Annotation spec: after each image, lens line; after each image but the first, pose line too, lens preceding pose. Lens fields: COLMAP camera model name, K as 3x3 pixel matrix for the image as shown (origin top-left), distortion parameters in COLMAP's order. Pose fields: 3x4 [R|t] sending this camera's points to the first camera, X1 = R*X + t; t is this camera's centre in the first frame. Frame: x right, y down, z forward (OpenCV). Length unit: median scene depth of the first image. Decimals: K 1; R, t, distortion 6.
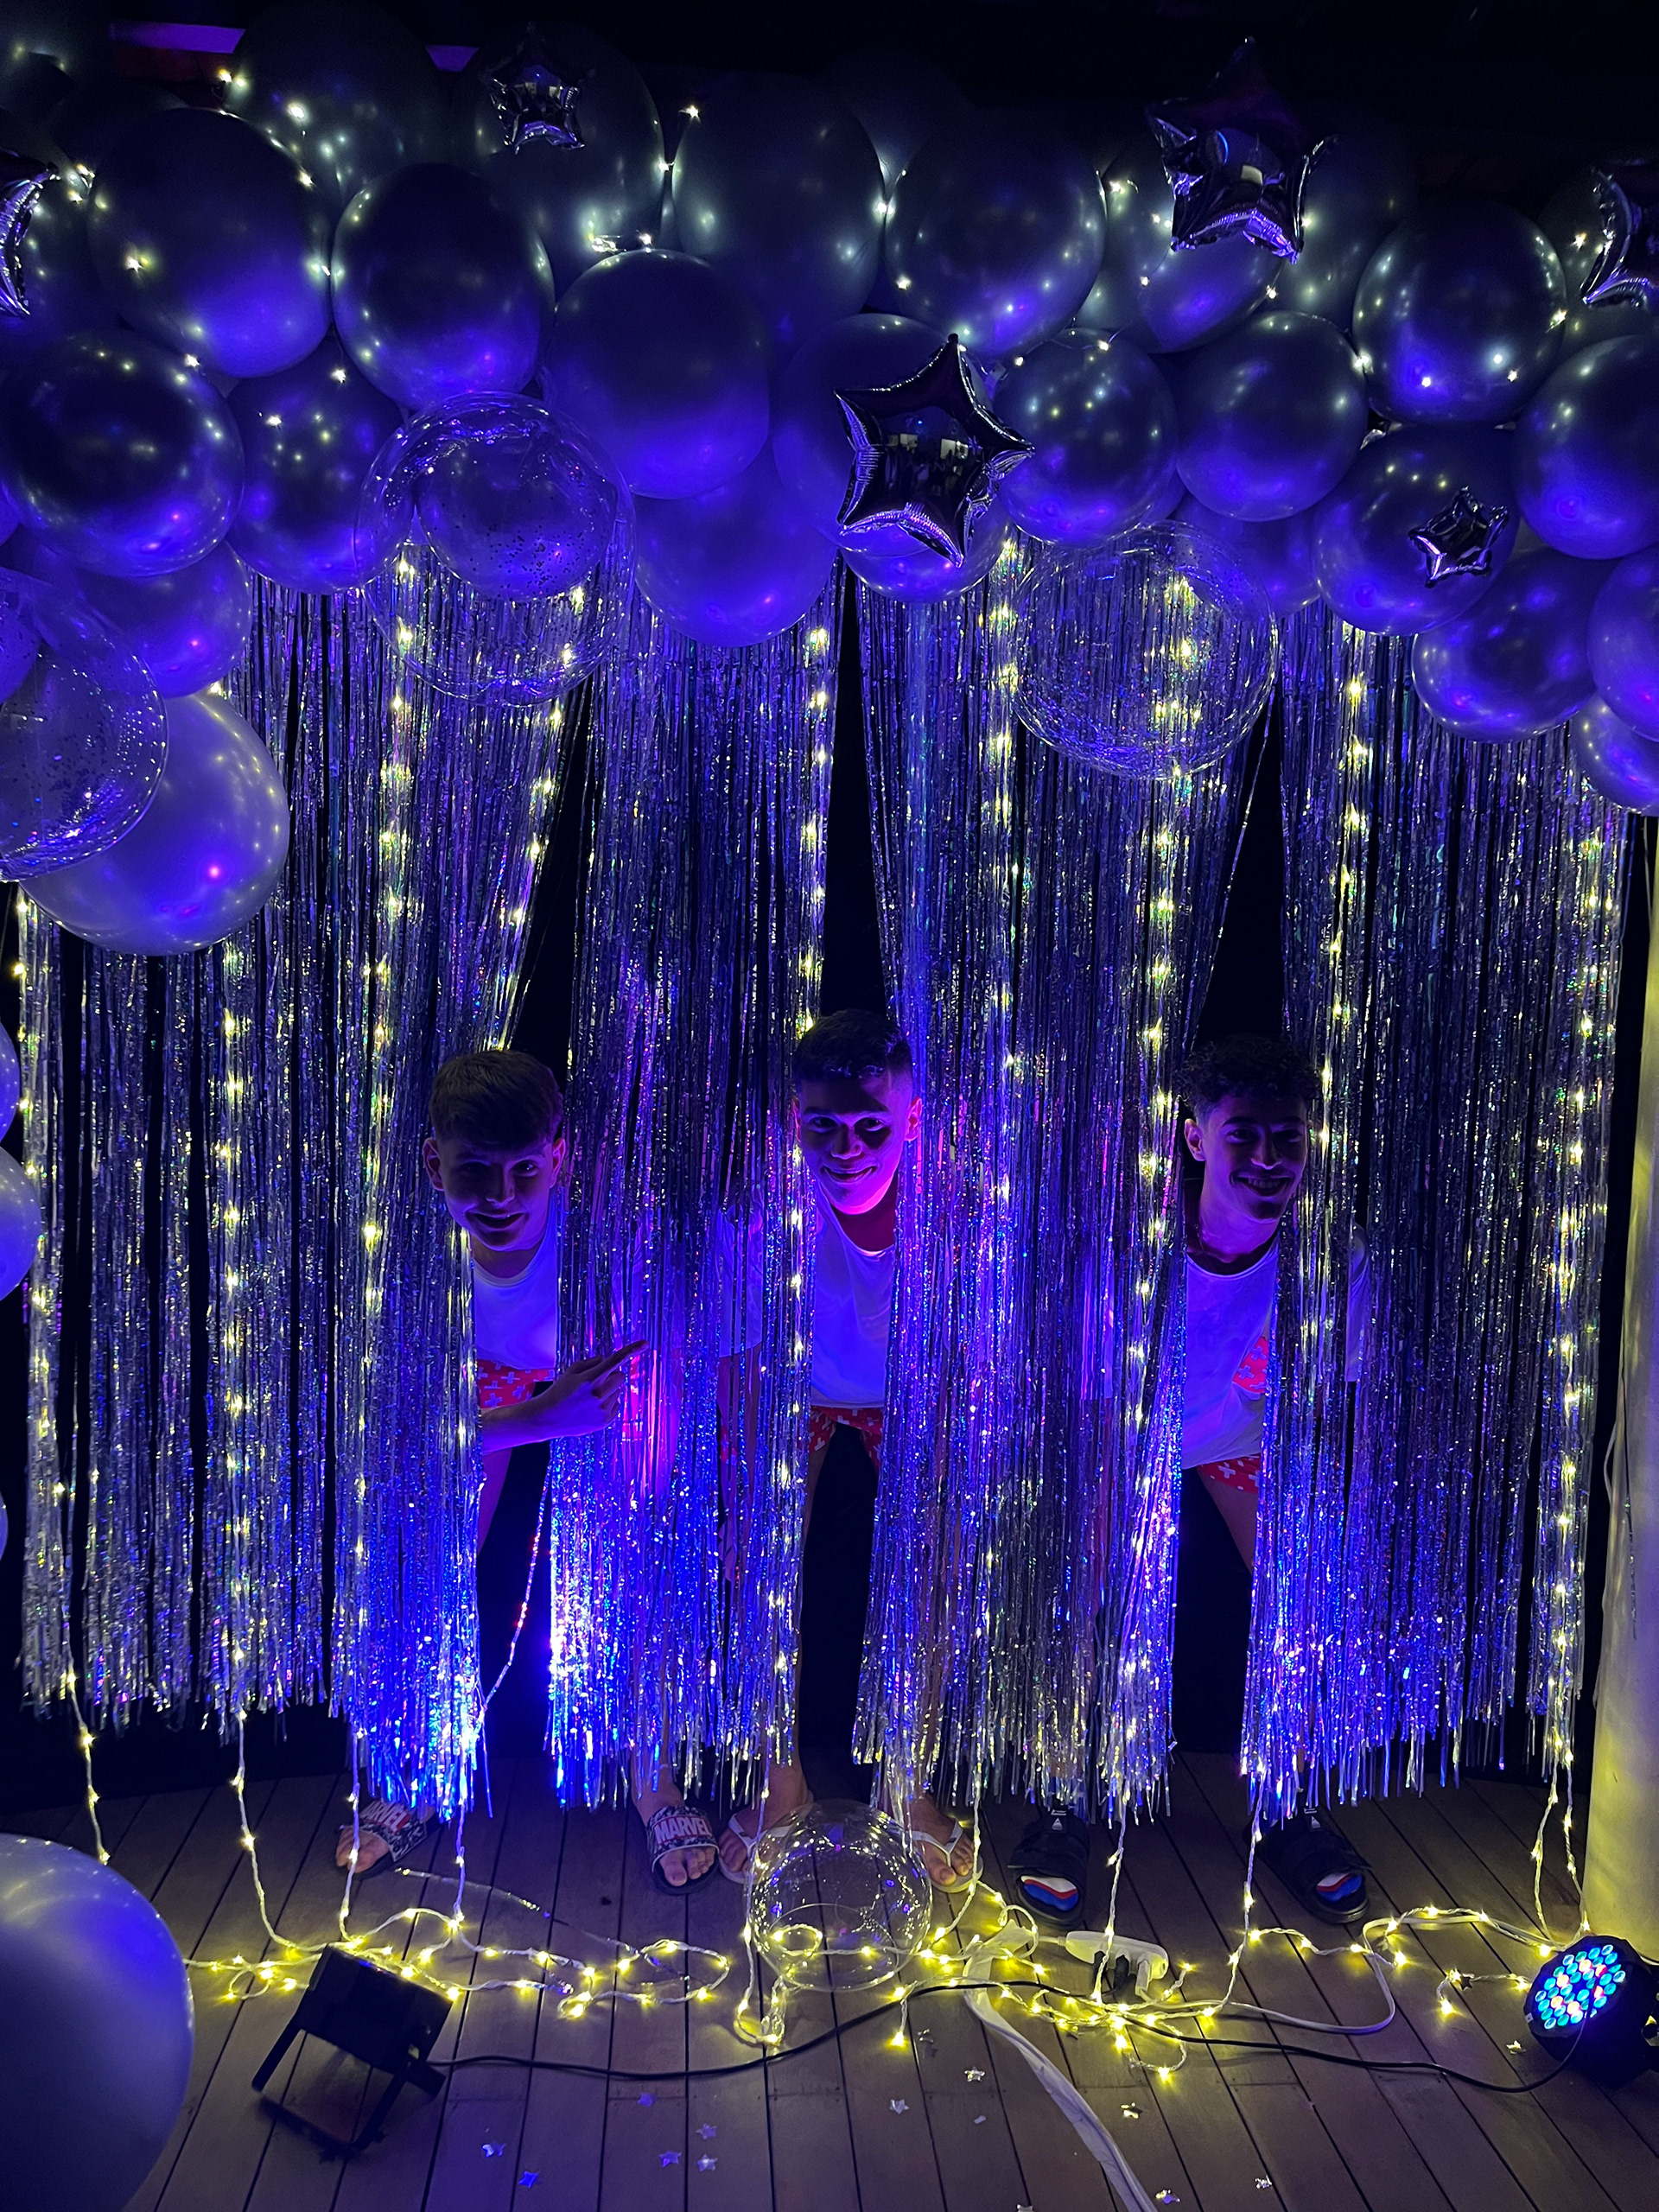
lens RADIAL K [[1654.9, 0, 830.1], [0, 1654.9, 1090.6], [0, 0, 1]] dist [0.044486, -0.061550]
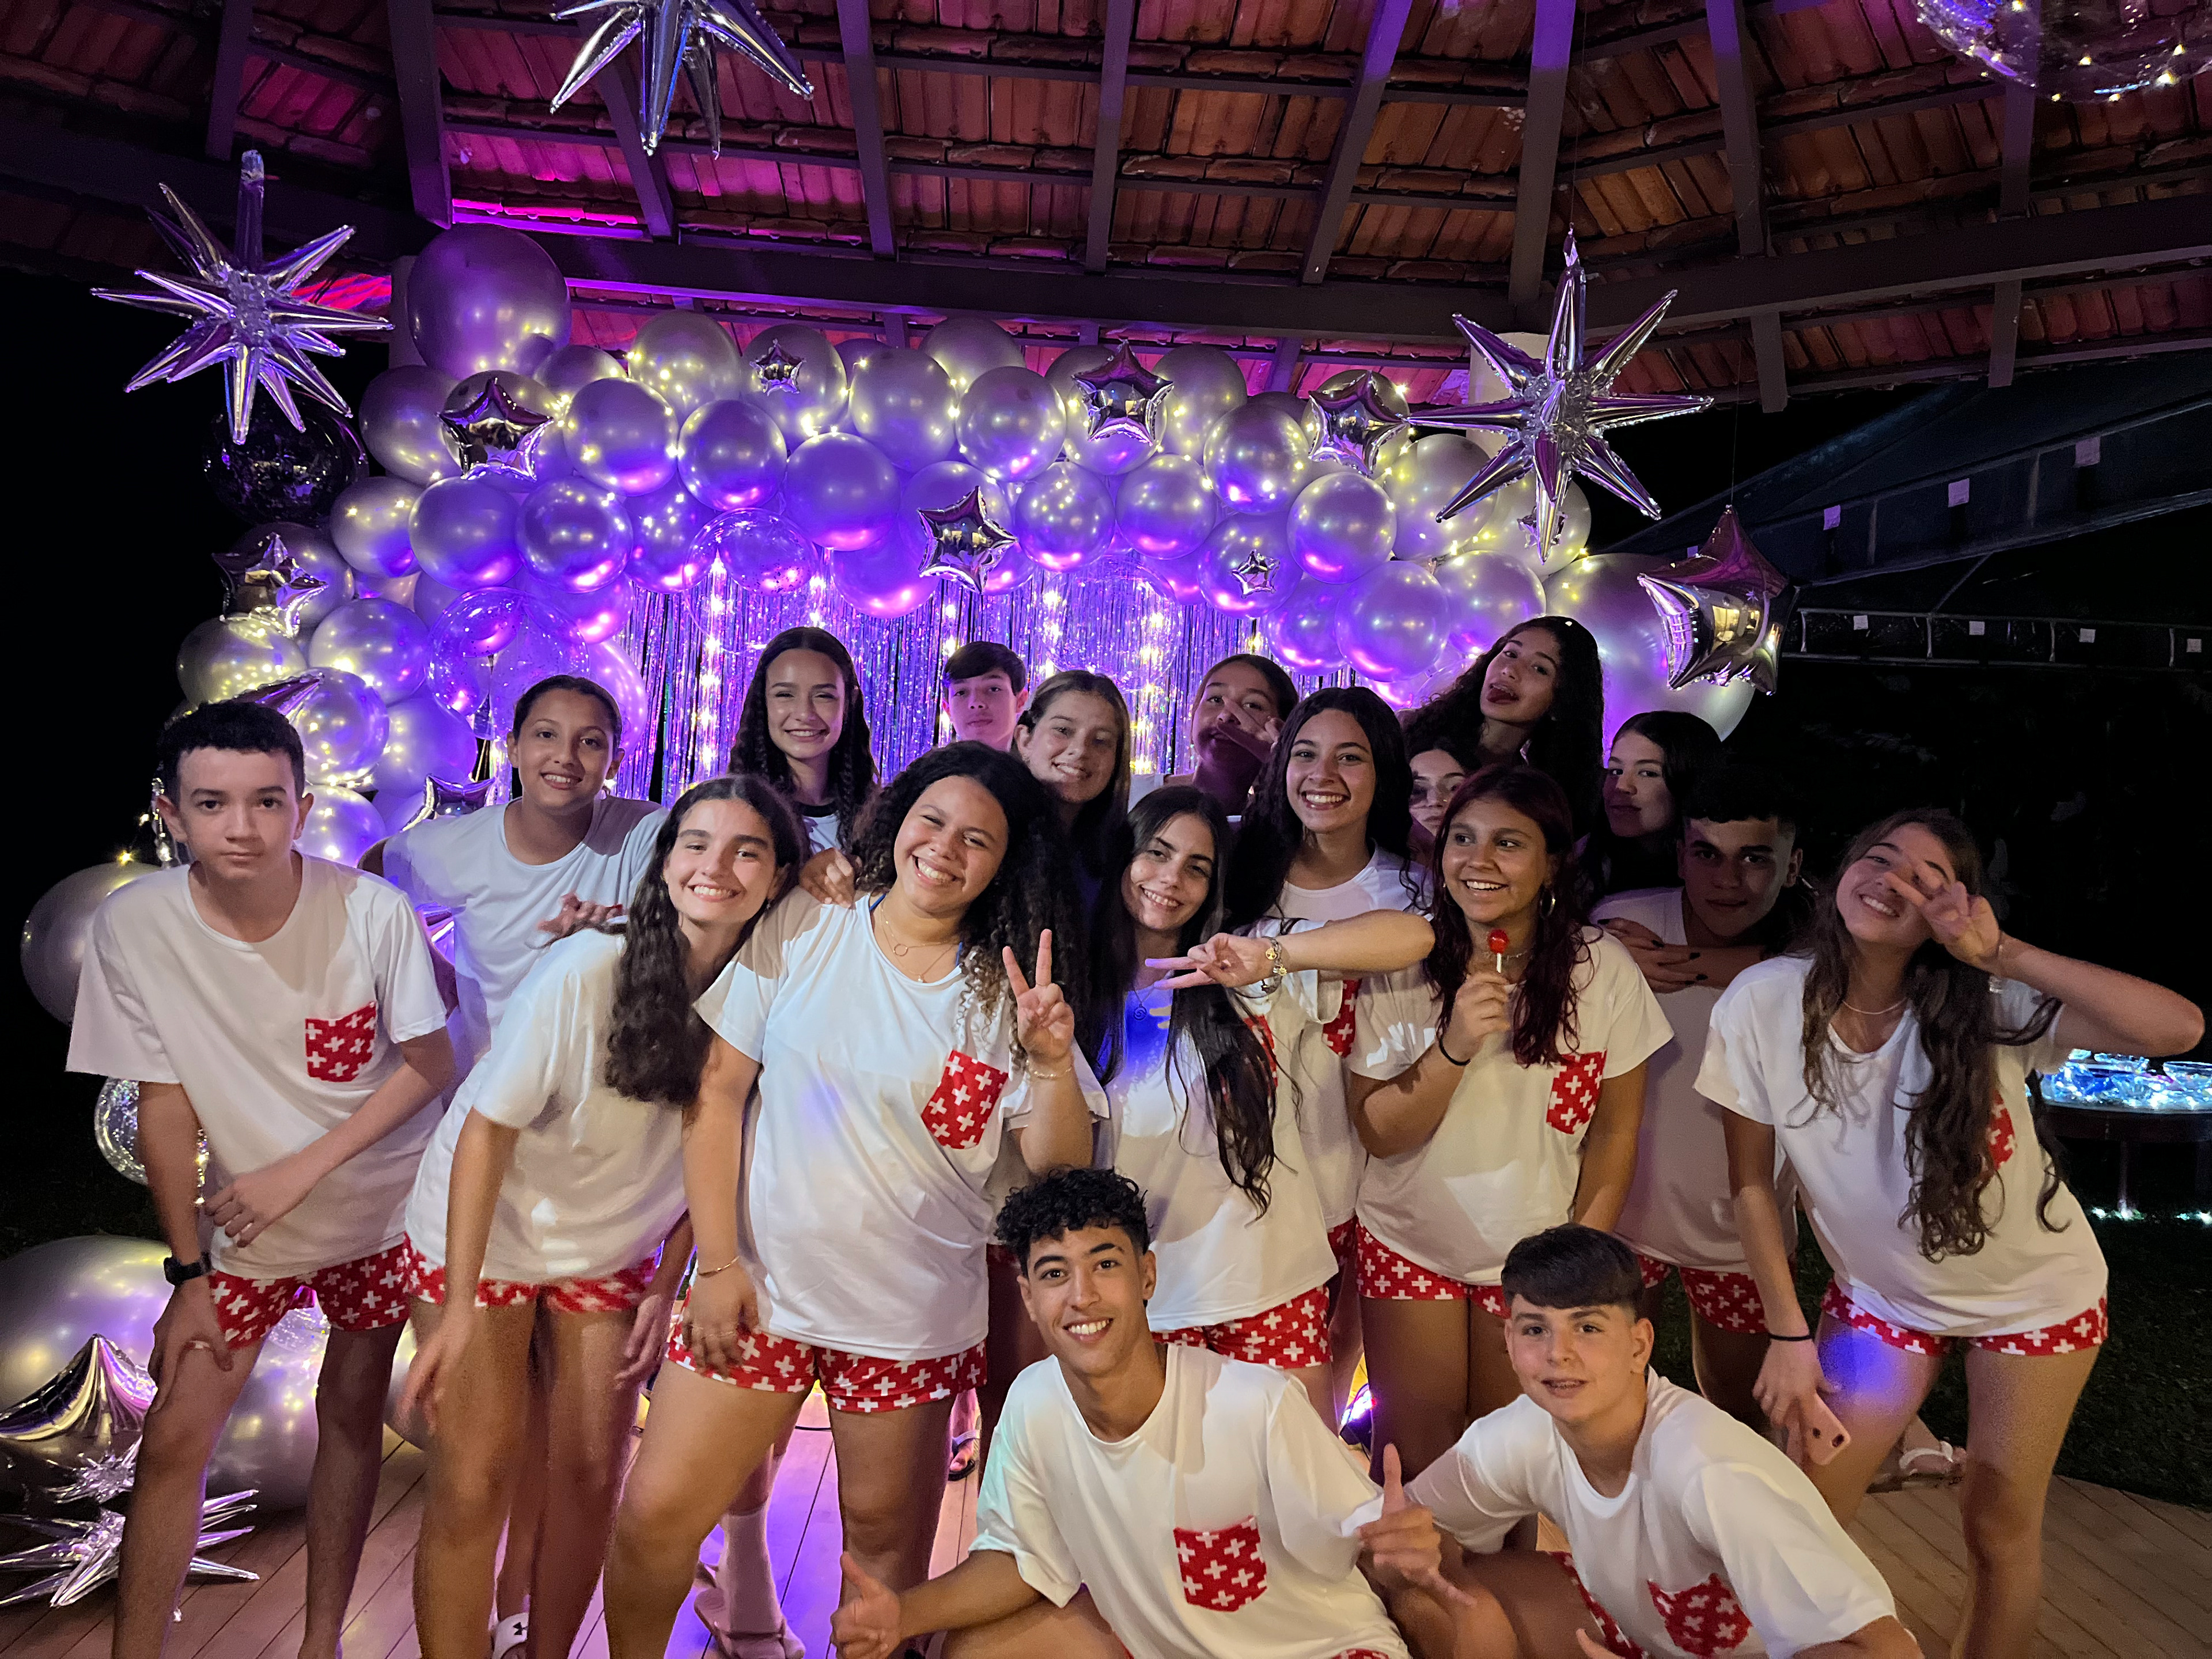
lens RADIAL K [[1654.9, 0, 1104.9], [0, 1654.9, 838.7], [0, 0, 1]] dist [0.044486, -0.061550]
pose [[0.998632, 0.021110, -0.047837, 0.322730], [-0.024623, 0.996949, -0.074070, 0.126045], [0.046128, 0.075146, 0.996105, -0.948129]]
